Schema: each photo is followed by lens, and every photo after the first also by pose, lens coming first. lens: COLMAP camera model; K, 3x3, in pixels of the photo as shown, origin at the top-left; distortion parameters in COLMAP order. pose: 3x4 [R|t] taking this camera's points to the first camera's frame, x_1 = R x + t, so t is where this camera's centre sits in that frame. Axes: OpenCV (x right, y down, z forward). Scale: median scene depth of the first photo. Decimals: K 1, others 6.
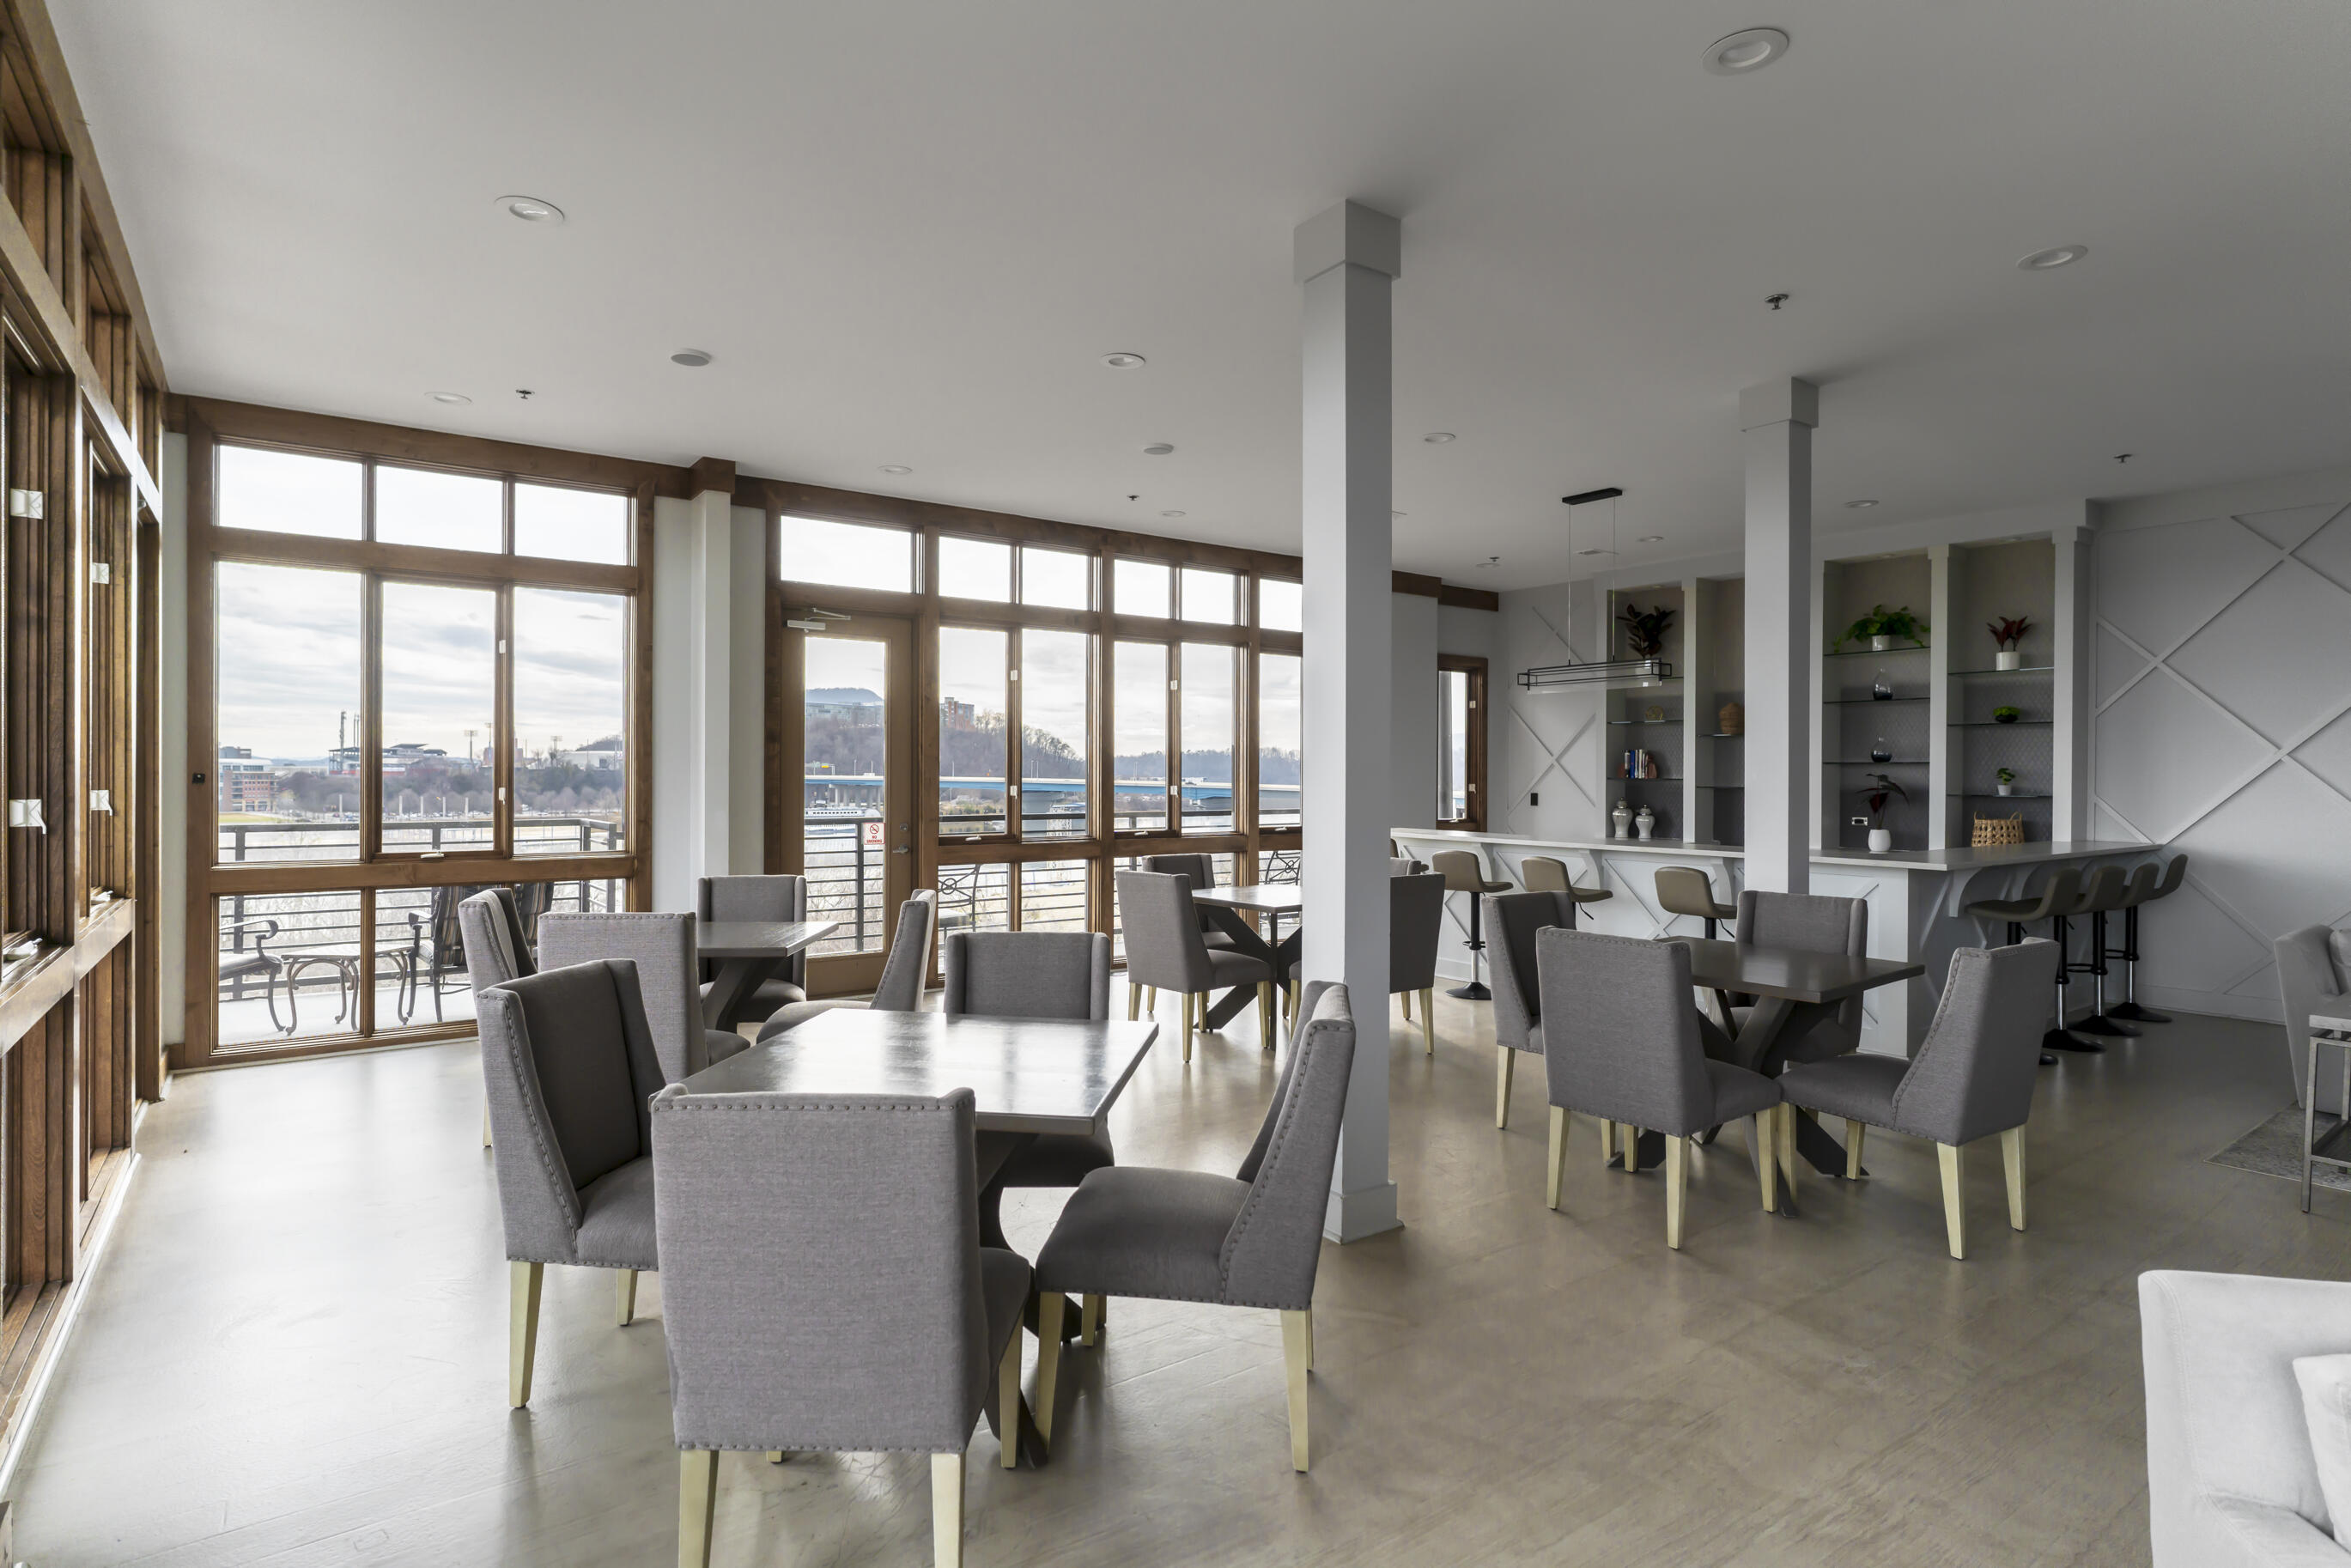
lens RADIAL K [[1216.5, 0, 1210.1], [0, 1216.5, 778.0], [0, 0, 1]] dist [-0.001184, 0.000050]
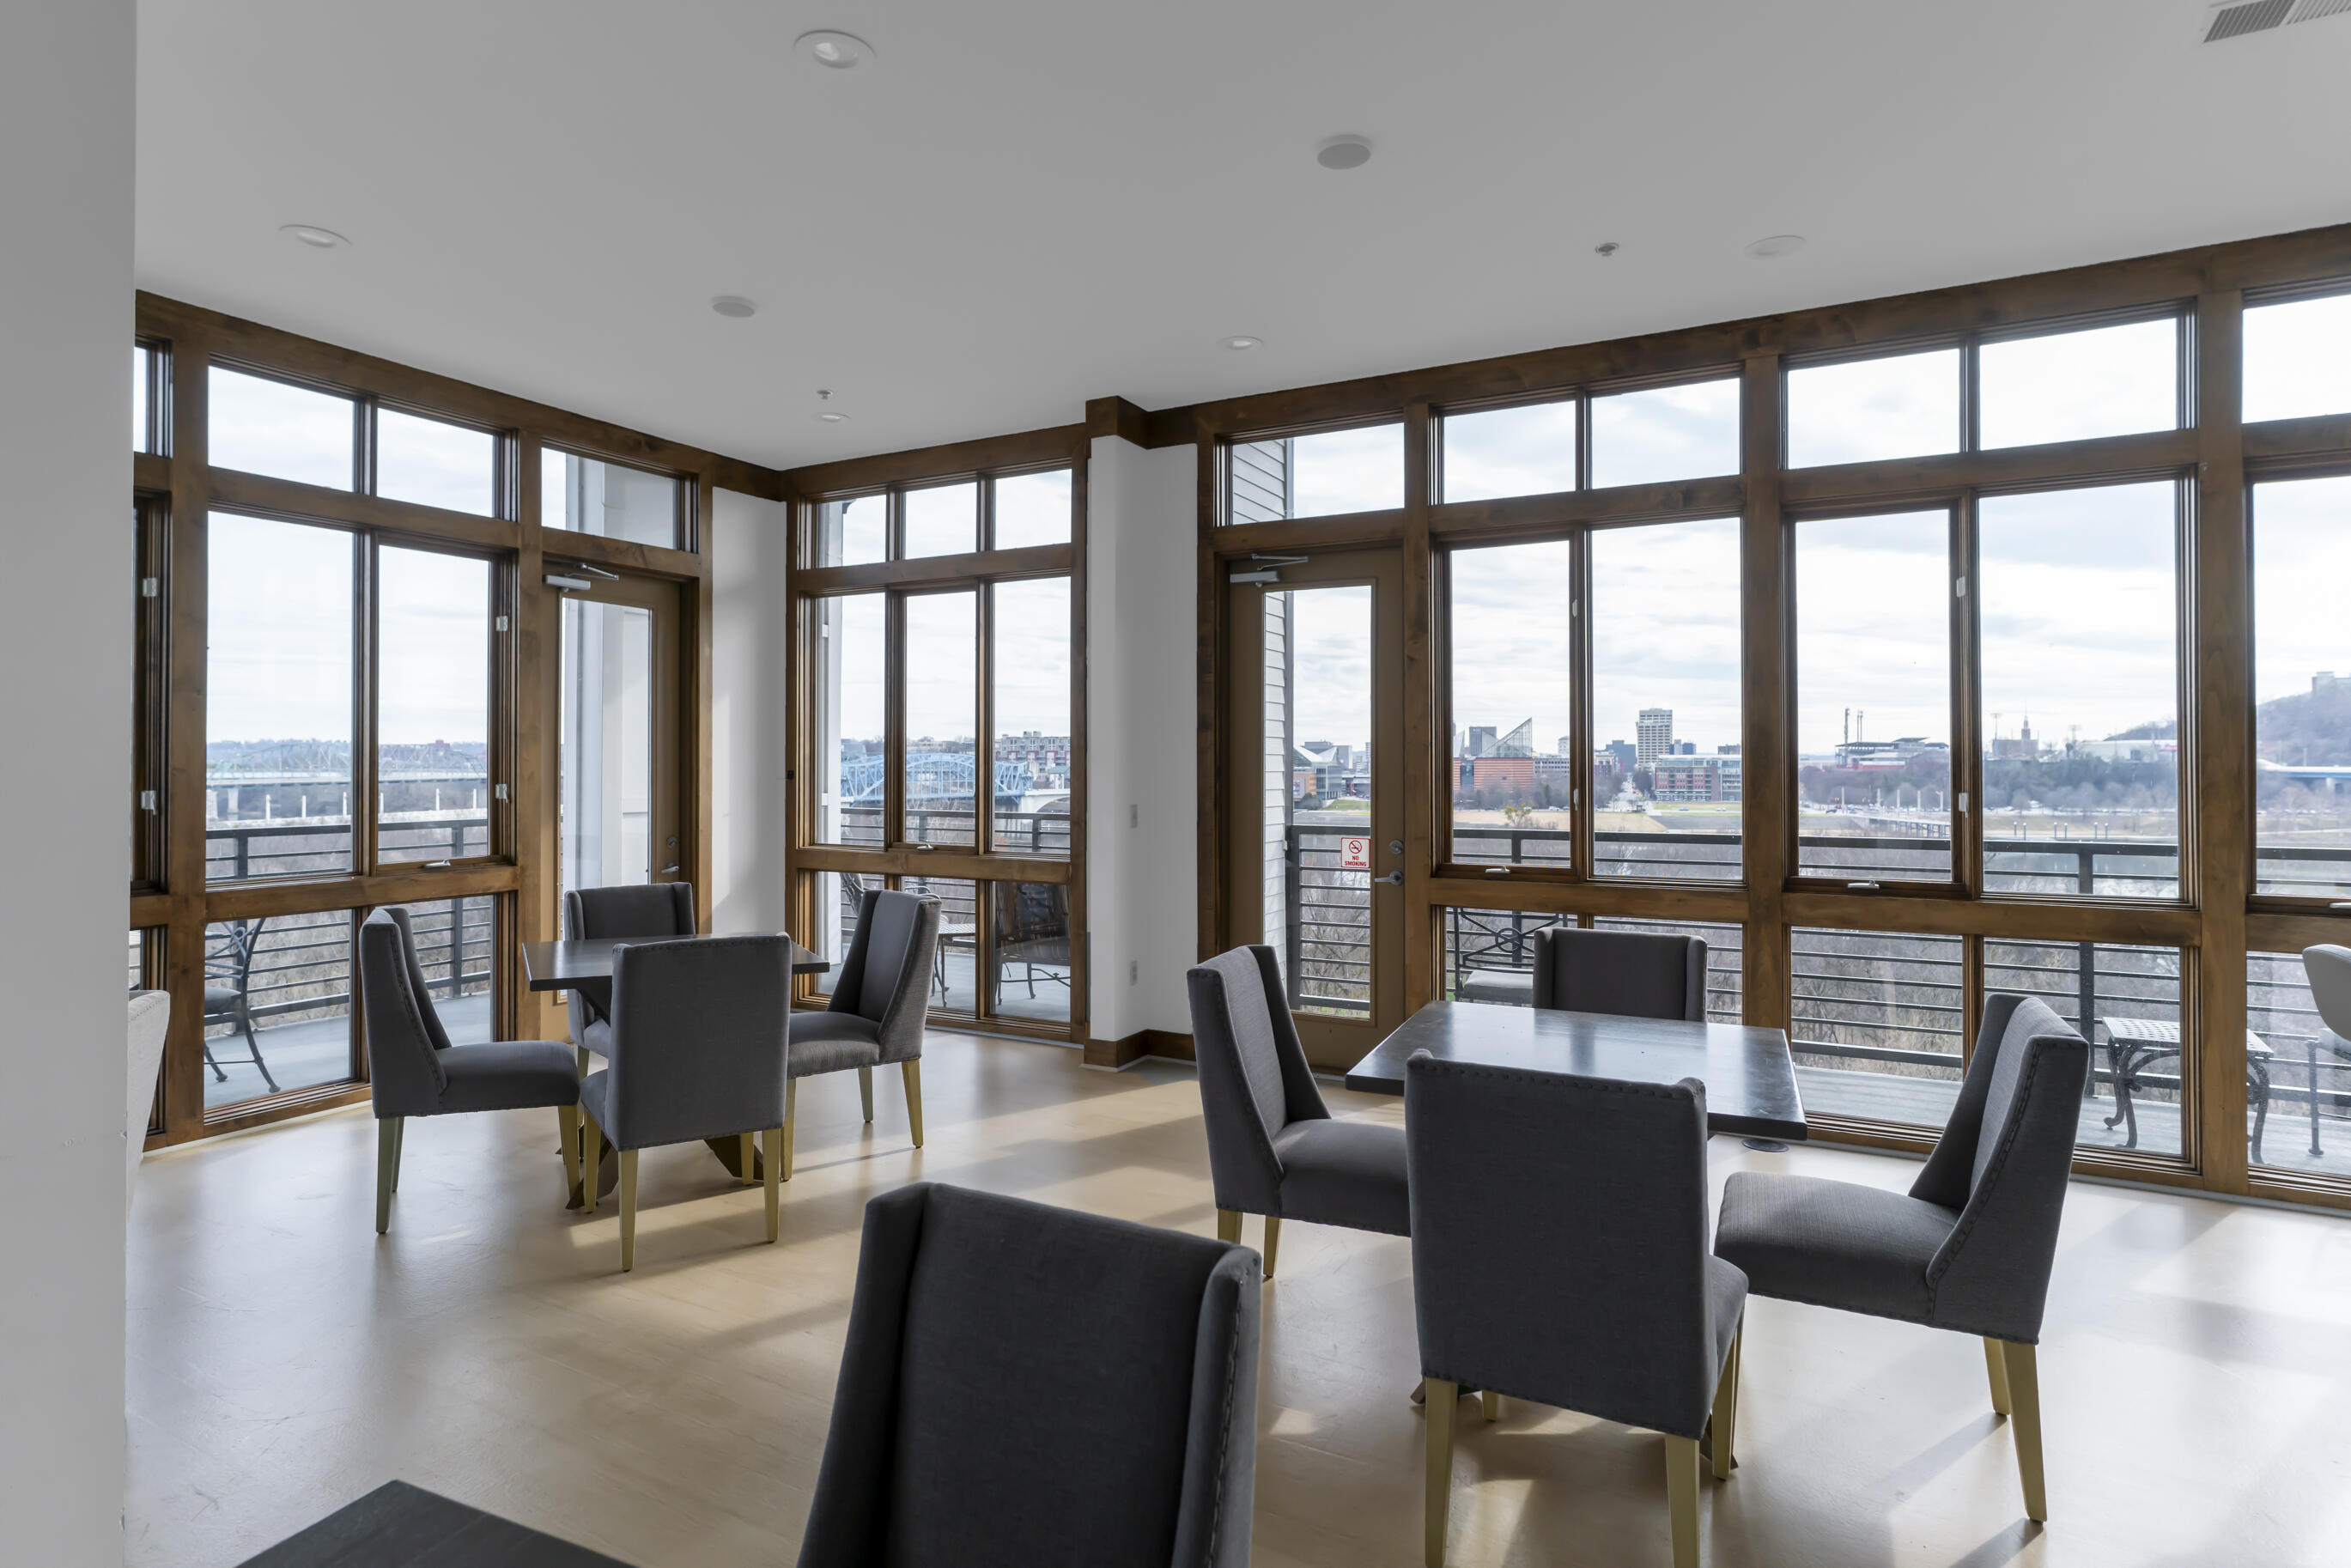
lens RADIAL K [[1227.7, 0, 1168.5], [0, 1227.7, 751.2], [0, 0, 1]] dist [-0.003134, 0.000924]
pose [[0.404679, -0.014049, -0.914351, 0.936530], [-0.001212, 0.999873, -0.015900, -0.007243], [0.914458, 0.007542, 0.404610, 1.650103]]
